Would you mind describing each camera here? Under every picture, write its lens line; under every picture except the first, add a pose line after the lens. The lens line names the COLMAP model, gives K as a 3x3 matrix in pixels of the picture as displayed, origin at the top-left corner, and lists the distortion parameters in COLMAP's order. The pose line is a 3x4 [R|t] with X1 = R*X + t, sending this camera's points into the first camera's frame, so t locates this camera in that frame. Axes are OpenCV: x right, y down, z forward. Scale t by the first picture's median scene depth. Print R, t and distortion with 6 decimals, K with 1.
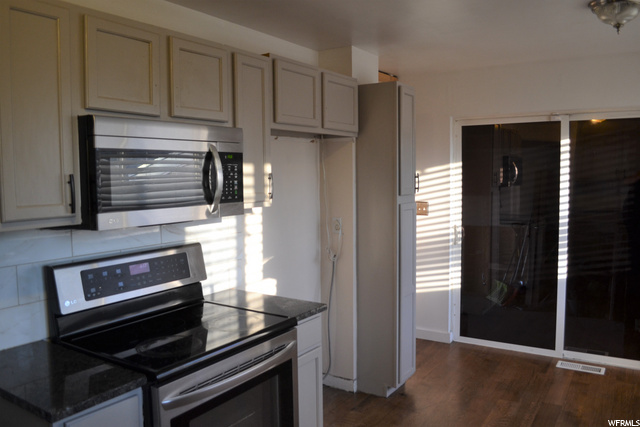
lens RADIAL K [[507.3, 0, 320.3], [0, 507.3, 198.0], [0, 0, 1]] dist [0.001547, 0.000297]
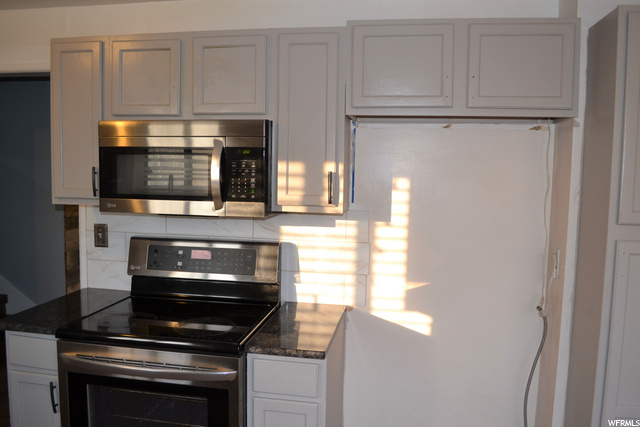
lens RADIAL K [[483.9, 0, 320.0], [0, 483.9, 213.5], [0, 0, 1]] dist [0.000153, 0.000569]
pose [[0.407600, 0.085593, -0.909140, 0.674006], [-0.074881, 0.995377, 0.060140, -0.032966], [0.910085, 0.043564, 0.412125, 0.754381]]
